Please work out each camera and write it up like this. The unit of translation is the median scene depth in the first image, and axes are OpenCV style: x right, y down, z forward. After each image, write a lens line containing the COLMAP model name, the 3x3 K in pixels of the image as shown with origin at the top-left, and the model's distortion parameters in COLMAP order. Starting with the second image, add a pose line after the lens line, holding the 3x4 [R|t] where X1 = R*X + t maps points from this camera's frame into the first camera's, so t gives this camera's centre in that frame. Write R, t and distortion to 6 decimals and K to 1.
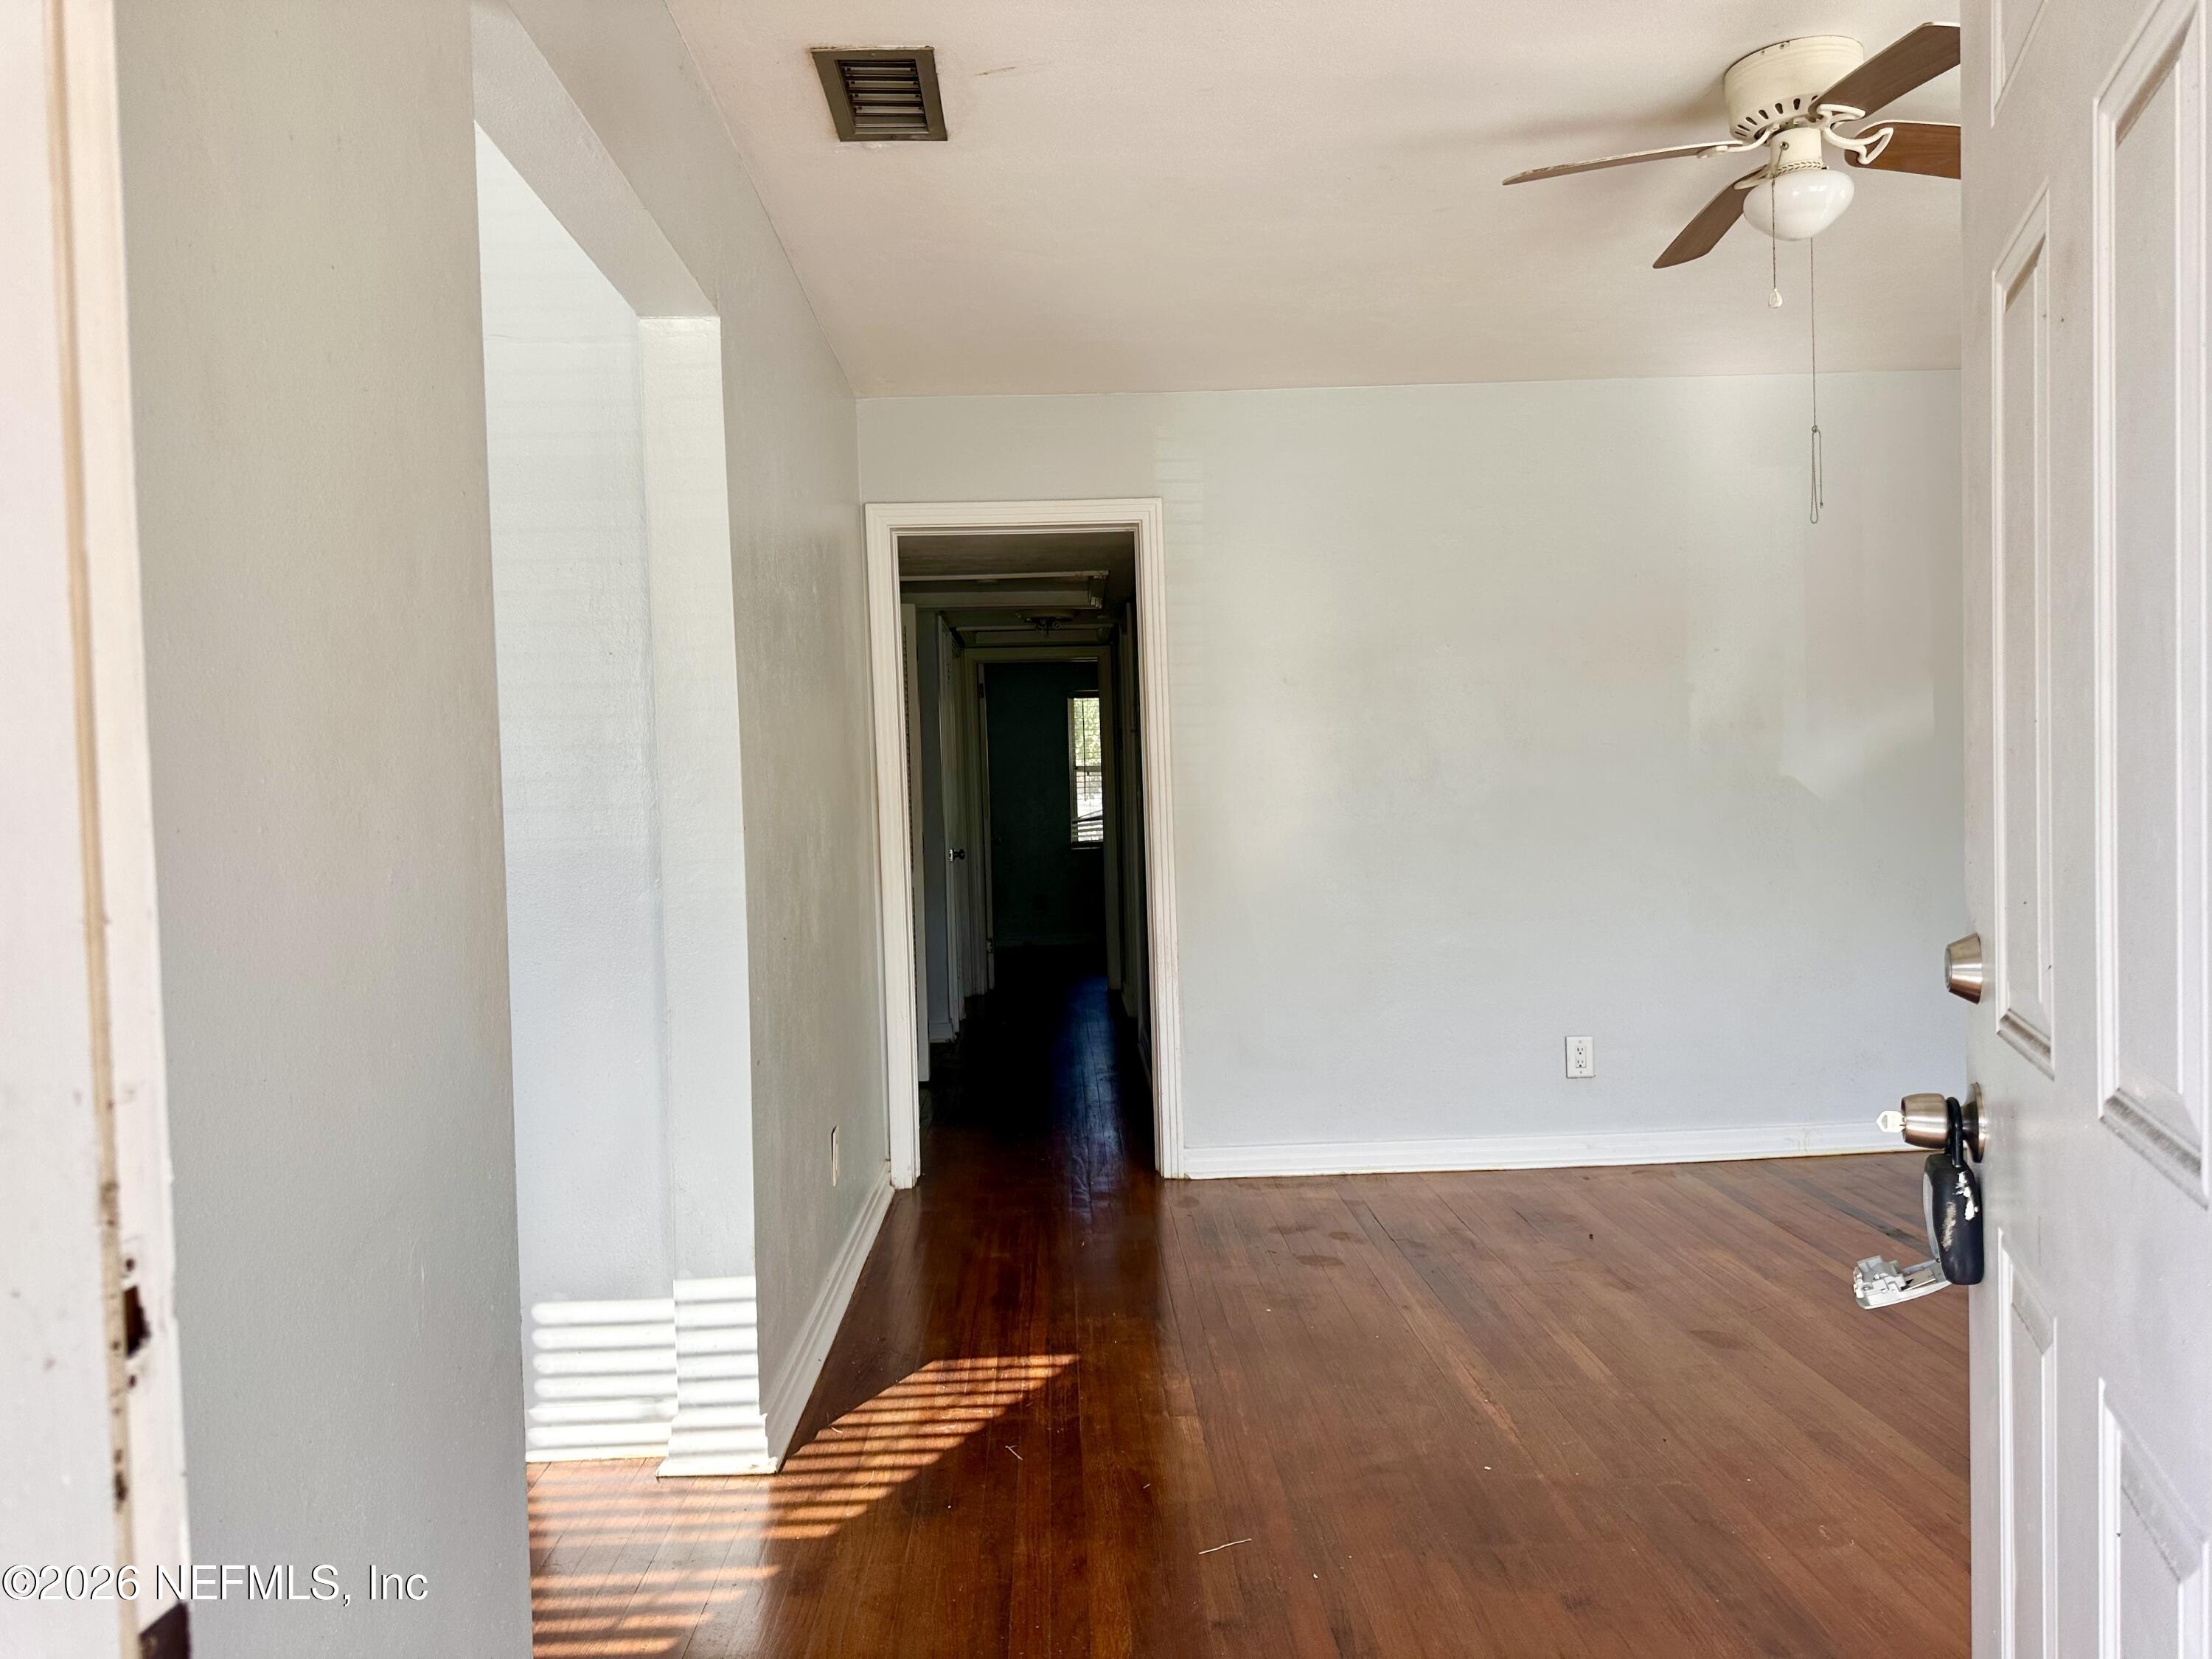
lens RADIAL K [[1539.9, 0, 1119.7], [0, 1539.9, 822.6], [0, 0, 1]] dist [0.082048, -0.100867]
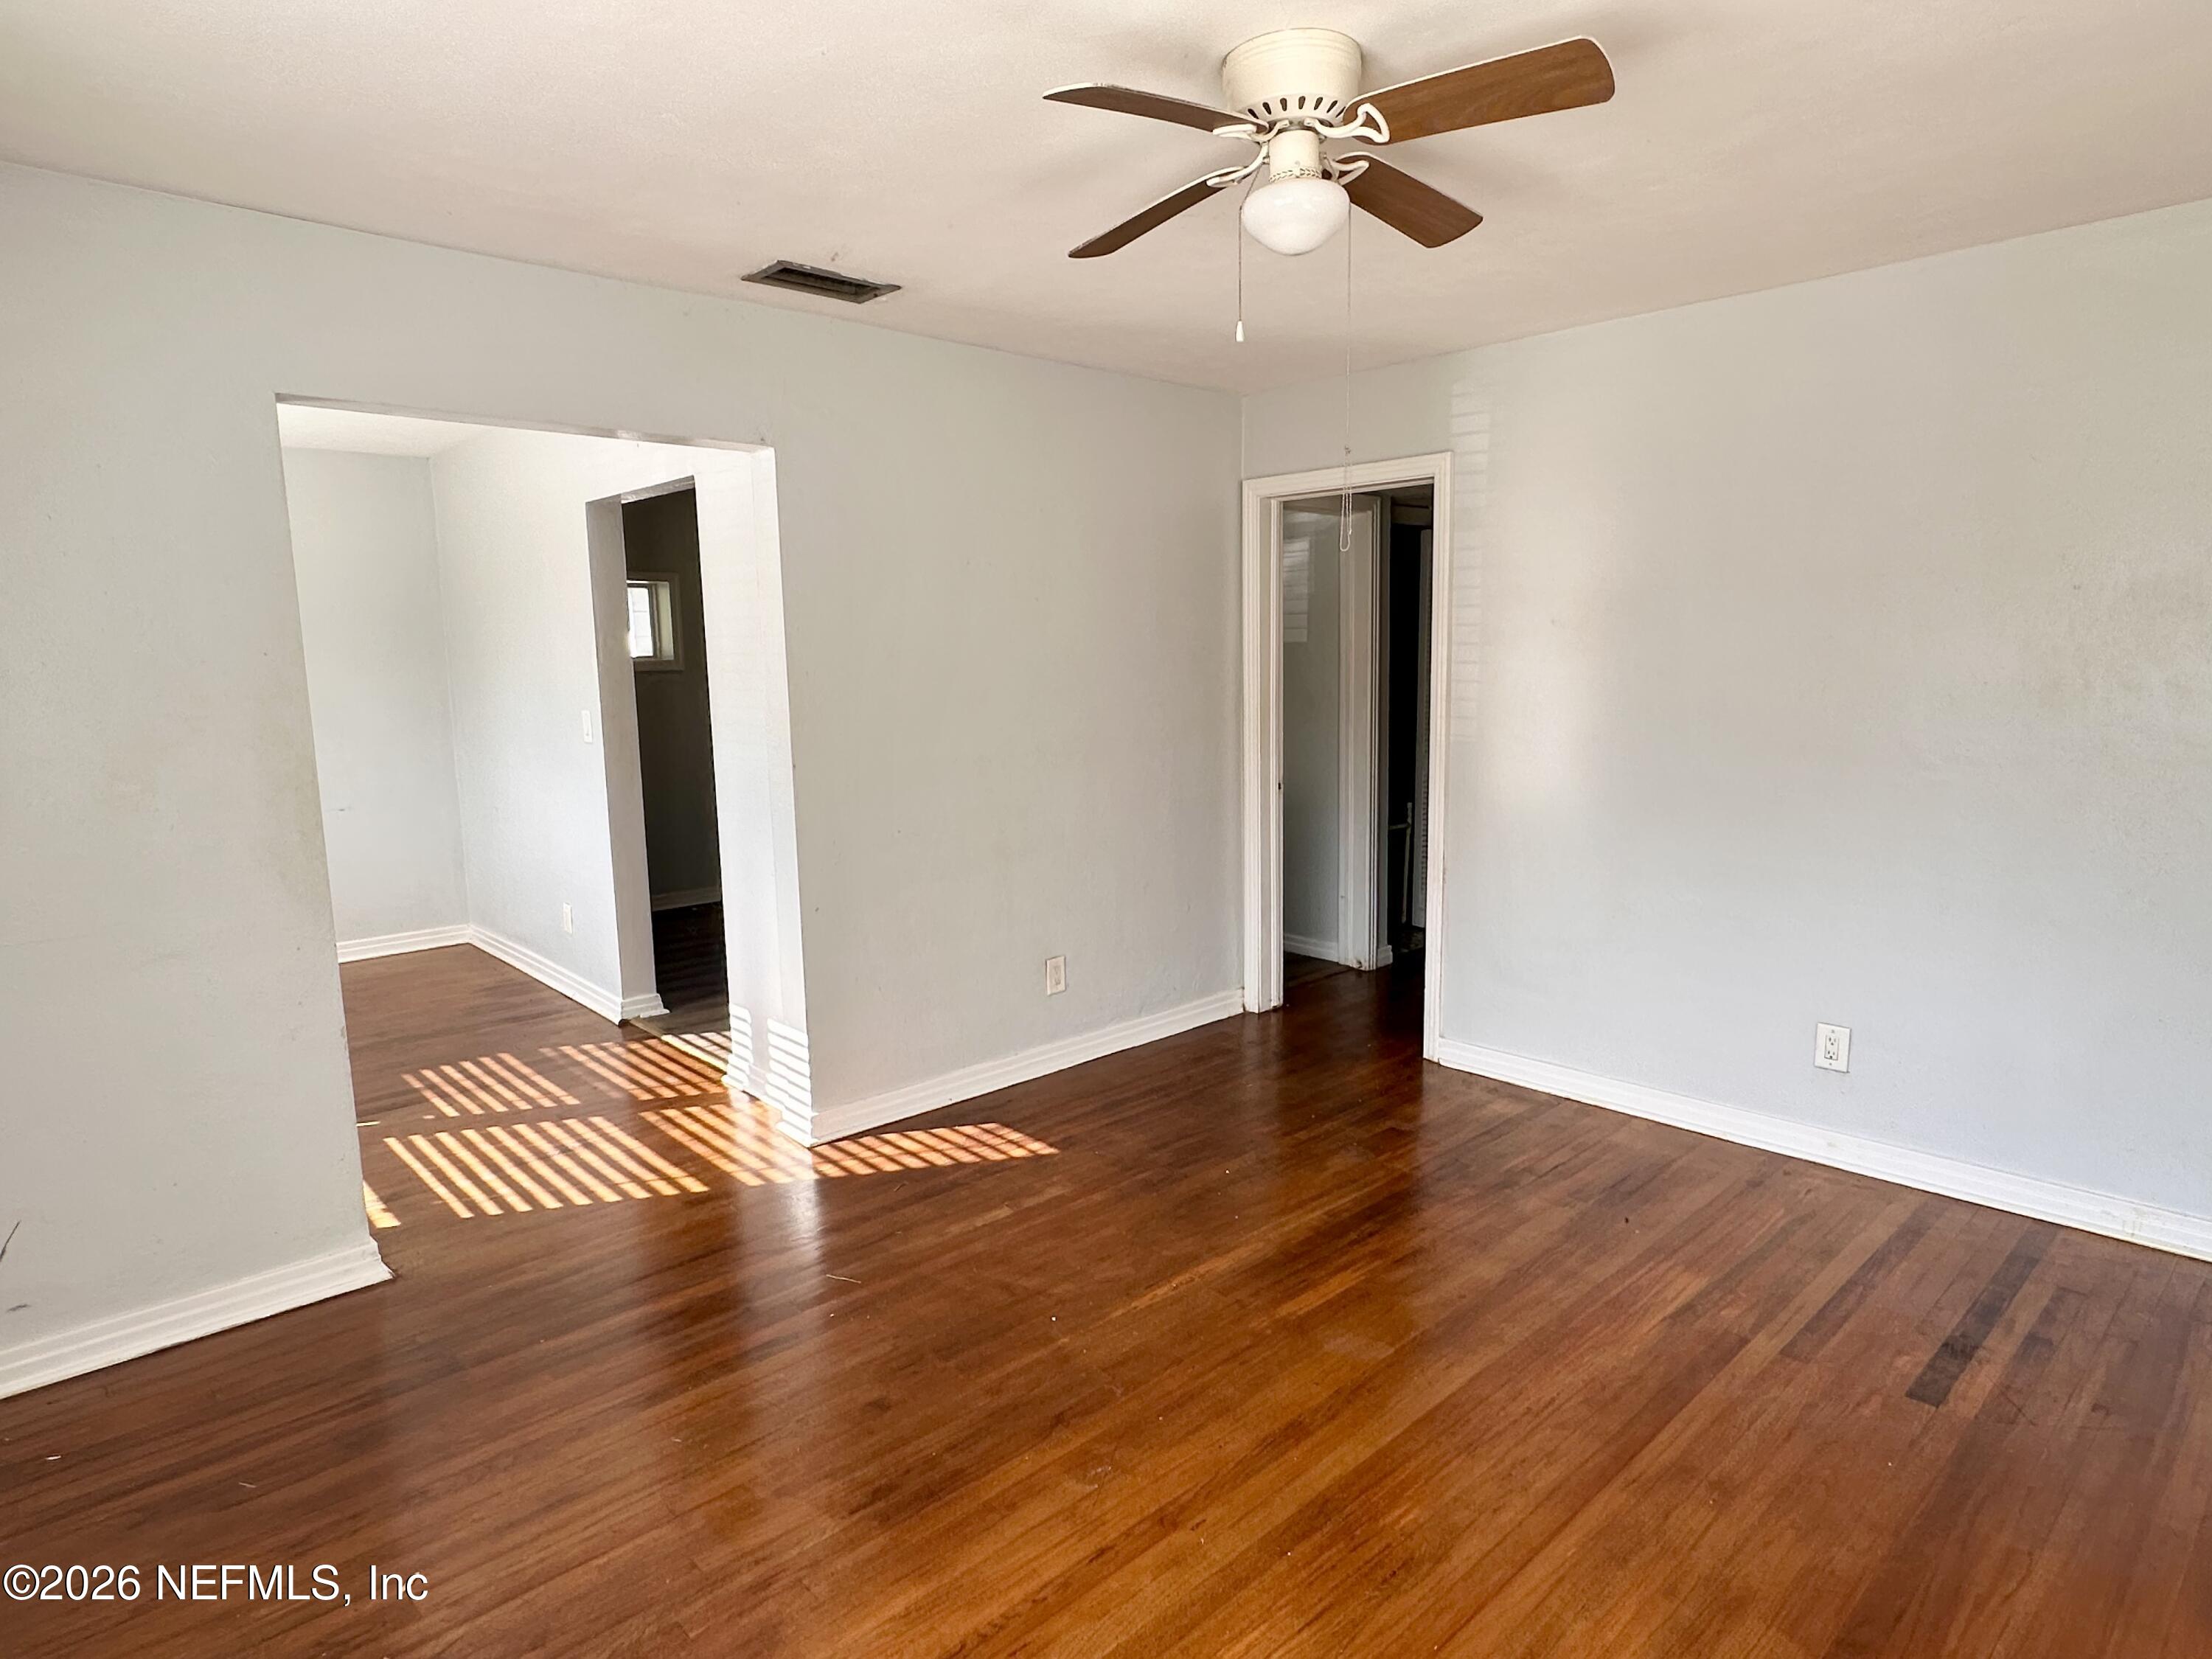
lens RADIAL K [[1245.9, 0, 1102.6], [0, 1245.9, 825.7], [0, 0, 1]] dist [-0.004855, -0.000213]
pose [[0.653510, 0.123342, -0.746801, 0.806214], [-0.015602, 0.988619, 0.149628, -0.113938], [0.756757, -0.086132, 0.647997, 0.337832]]
